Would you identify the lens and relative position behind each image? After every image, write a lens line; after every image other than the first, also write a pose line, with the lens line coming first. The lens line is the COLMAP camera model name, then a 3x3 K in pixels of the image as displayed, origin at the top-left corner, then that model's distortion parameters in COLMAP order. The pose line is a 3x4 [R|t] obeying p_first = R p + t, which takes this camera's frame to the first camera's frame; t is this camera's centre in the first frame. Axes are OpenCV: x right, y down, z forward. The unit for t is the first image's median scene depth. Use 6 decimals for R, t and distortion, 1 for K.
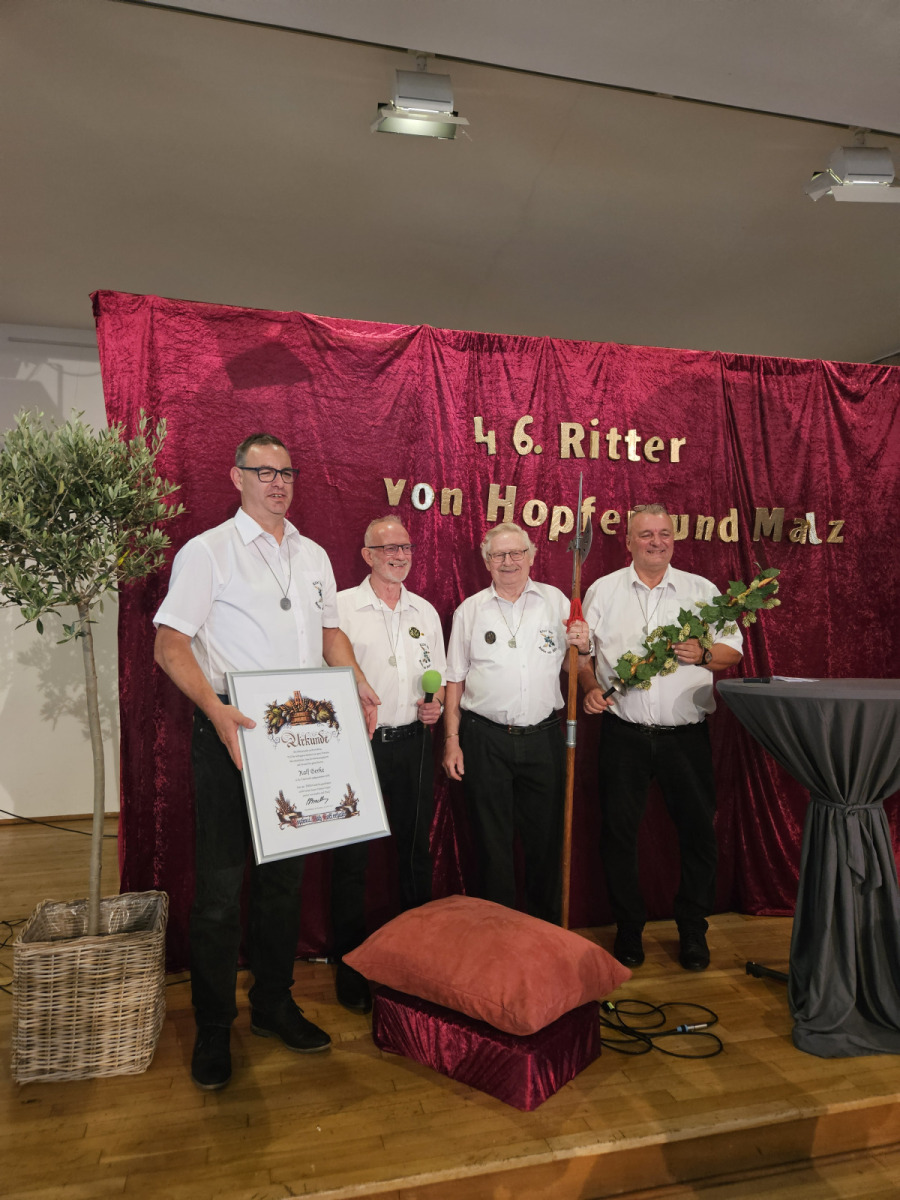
lens RADIAL K [[797.9, 0, 453.8], [0, 797.9, 590.0], [0, 0, 1]] dist [0.078606, -0.065873]
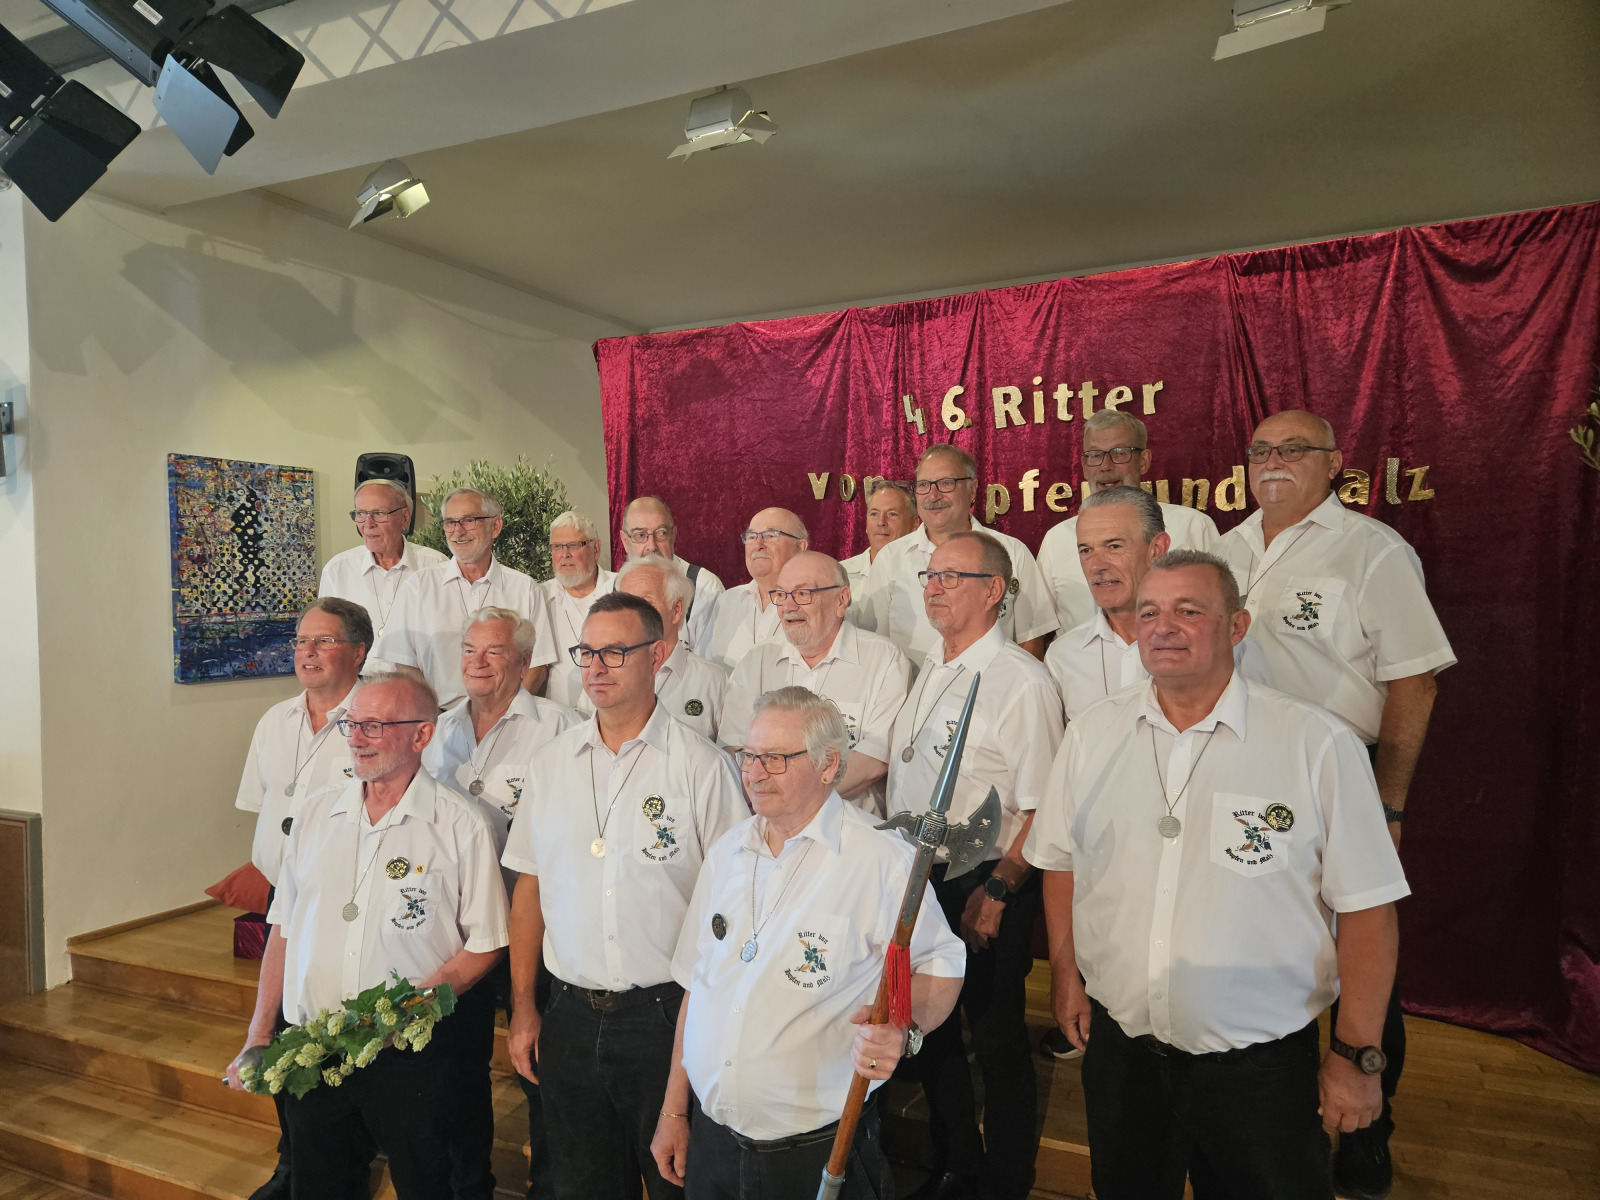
lens RADIAL K [[1063.9, 0, 783.6], [0, 1063.9, 610.0], [0, 0, 1]] dist [0.078606, -0.065873]
pose [[0.760863, 0.007983, -0.648864, 0.718383], [0.040064, 0.997439, 0.059250, -0.045616], [0.647675, -0.071077, 0.758594, -0.052594]]
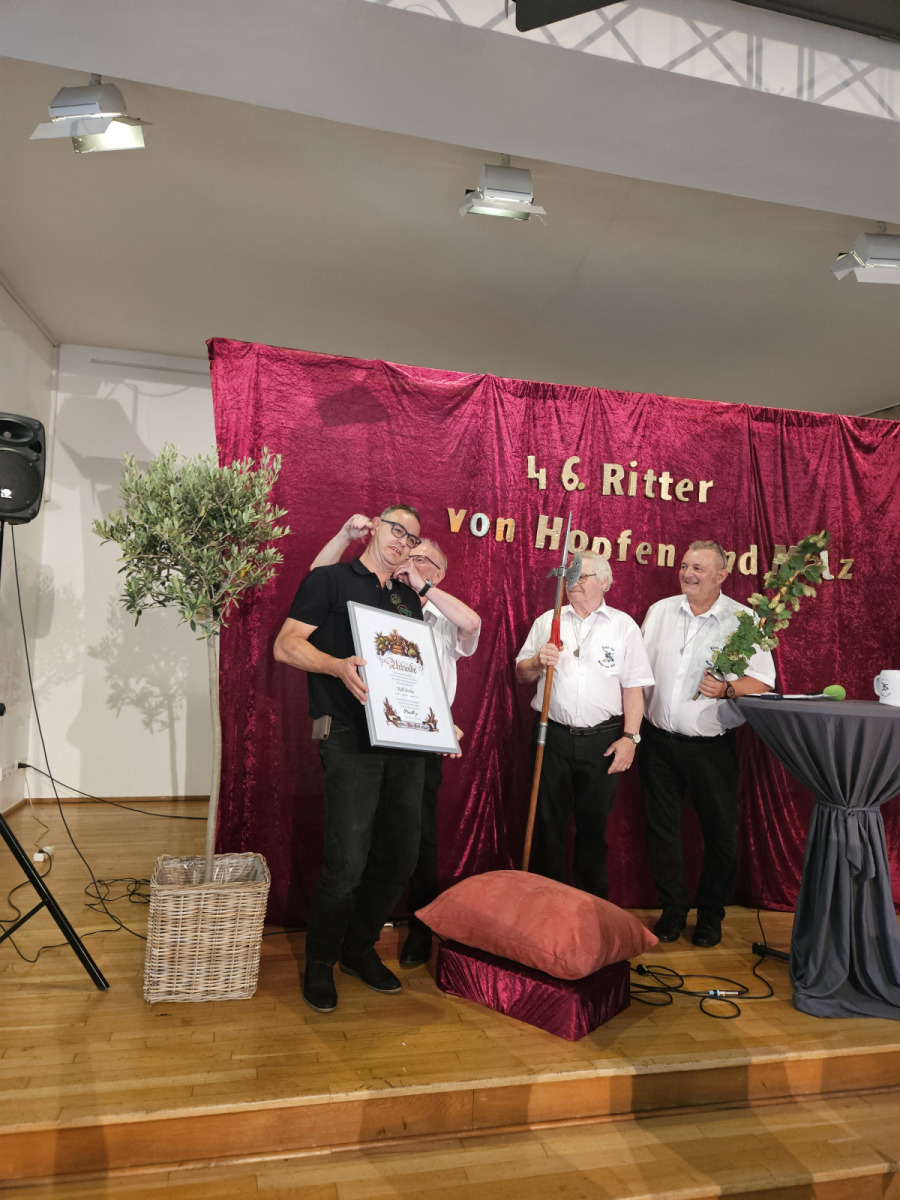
lens RADIAL K [[799.6, 0, 440.0], [0, 799.6, 600.5], [0, 0, 1]] dist [0.078407, -0.070359]
pose [[0.999008, 0.041836, -0.015288, -0.071769], [-0.041877, 0.999120, -0.002344, -0.003677], [0.015177, 0.002982, 0.999880, -0.134606]]
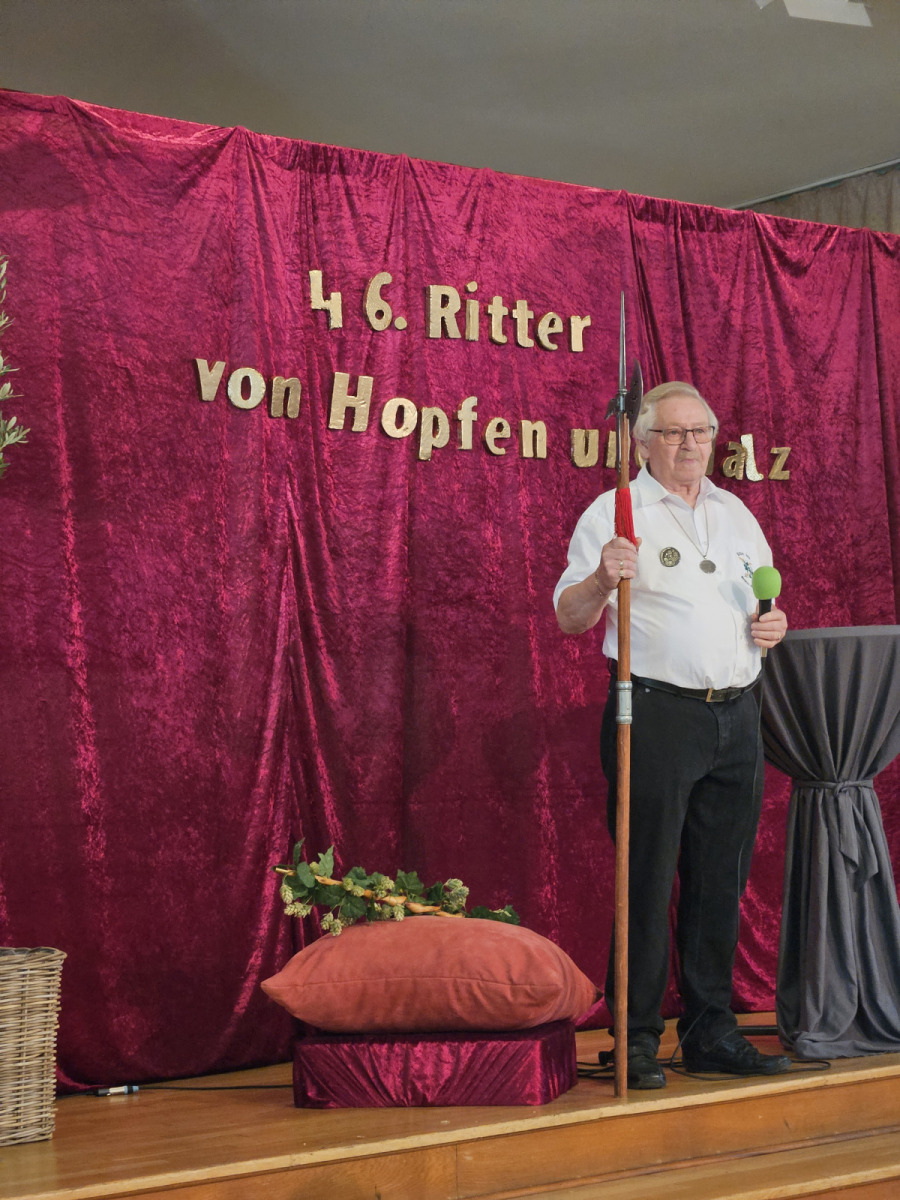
lens RADIAL K [[2271.4, 0, 446.9], [0, 2271.4, 646.2], [0, 0, 1]] dist [-0.287560, 3.106126]
pose [[0.929349, -0.010164, 0.369063, -0.542837], [0.019852, 0.999551, -0.022460, 0.131005], [-0.368668, 0.028200, 0.929133, -0.727682]]
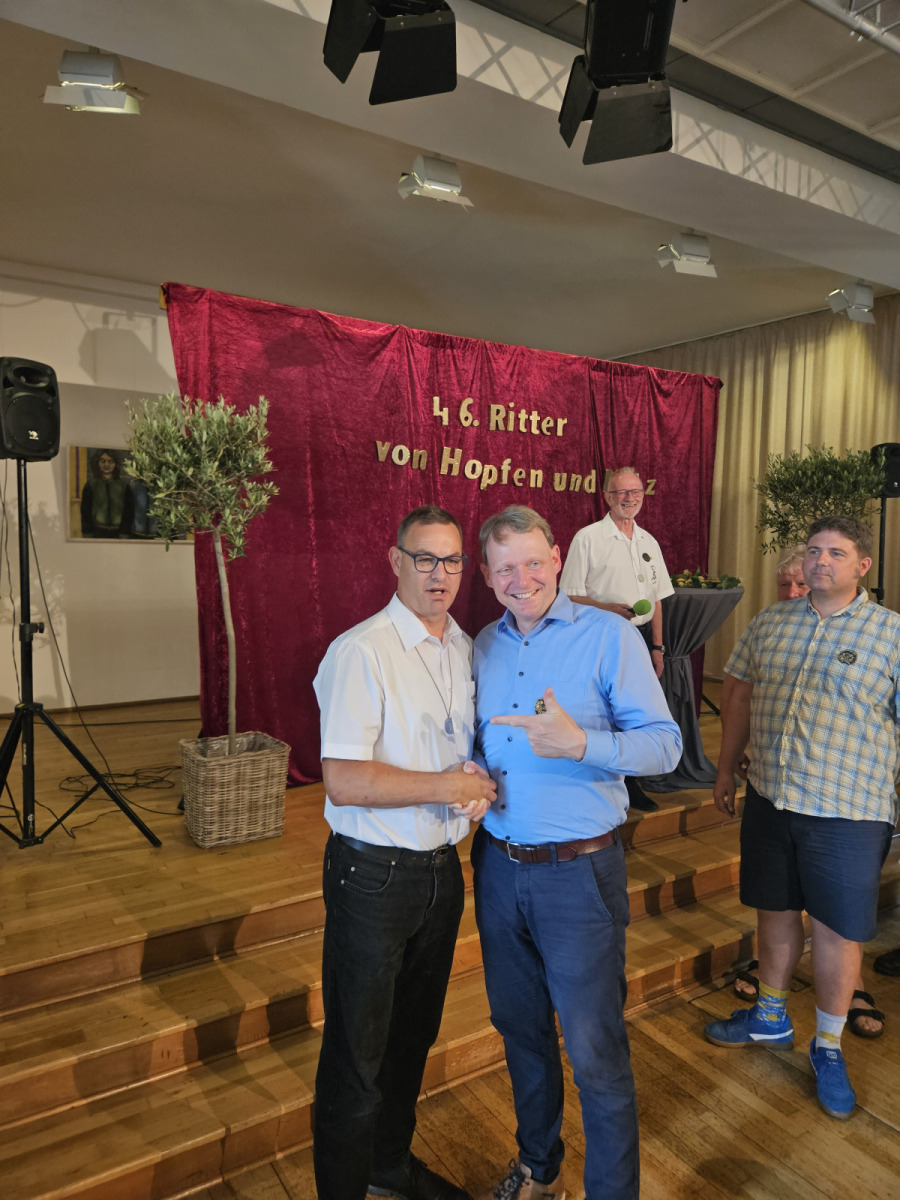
lens RADIAL K [[801.1, 0, 446.3], [0, 801.1, 598.4], [0, 0, 1]] dist [0.081674, -0.068921]
pose [[0.954743, -0.010176, 0.297258, -0.360730], [-0.023118, 0.993852, 0.108273, -0.022747], [-0.296532, -0.110245, 0.948638, -0.345040]]
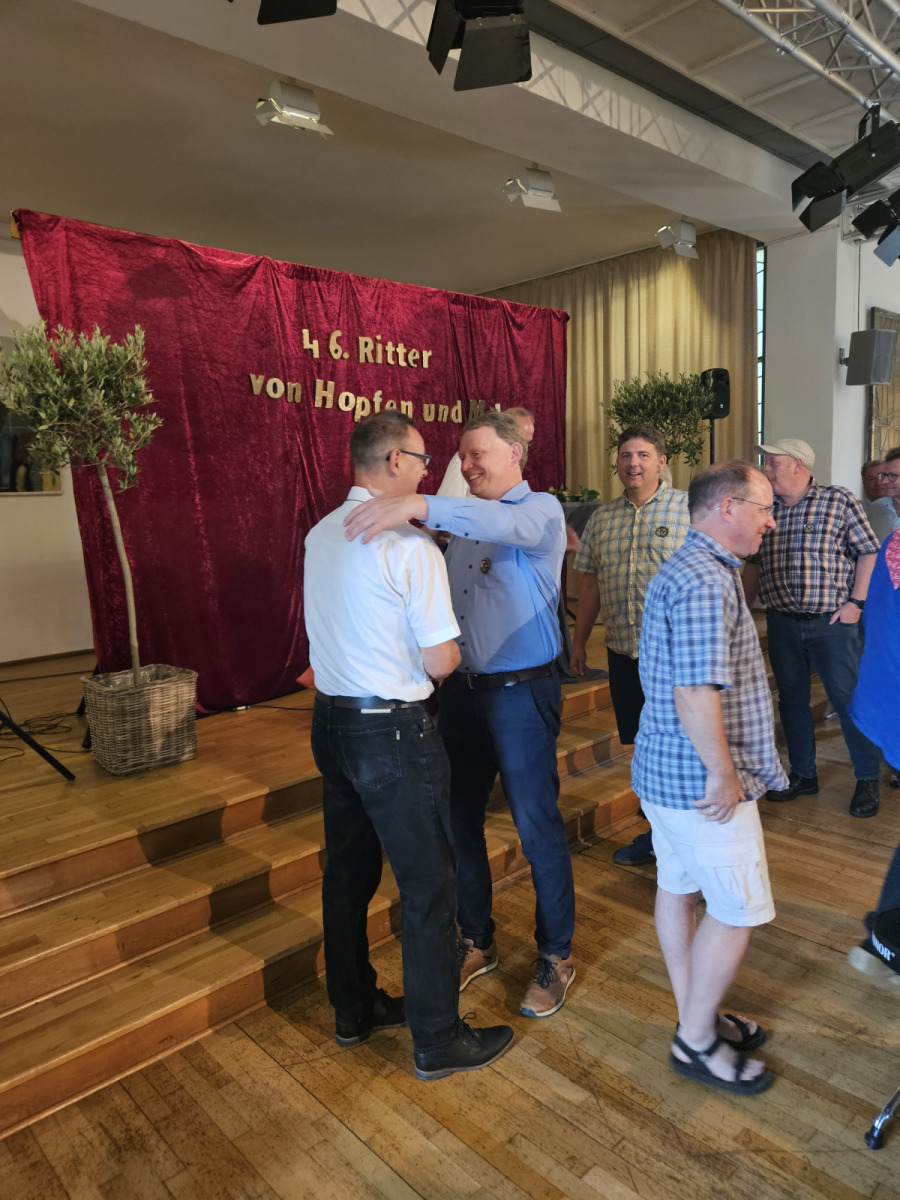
lens RADIAL K [[799.6, 0, 440.0], [0, 799.6, 600.5], [0, 0, 1]] dist [0.078407, -0.070359]
pose [[0.887548, -0.097606, 0.450256, -0.432313], [0.023343, 0.985572, 0.167637, 0.017721], [-0.460123, -0.138275, 0.877022, -0.396368]]
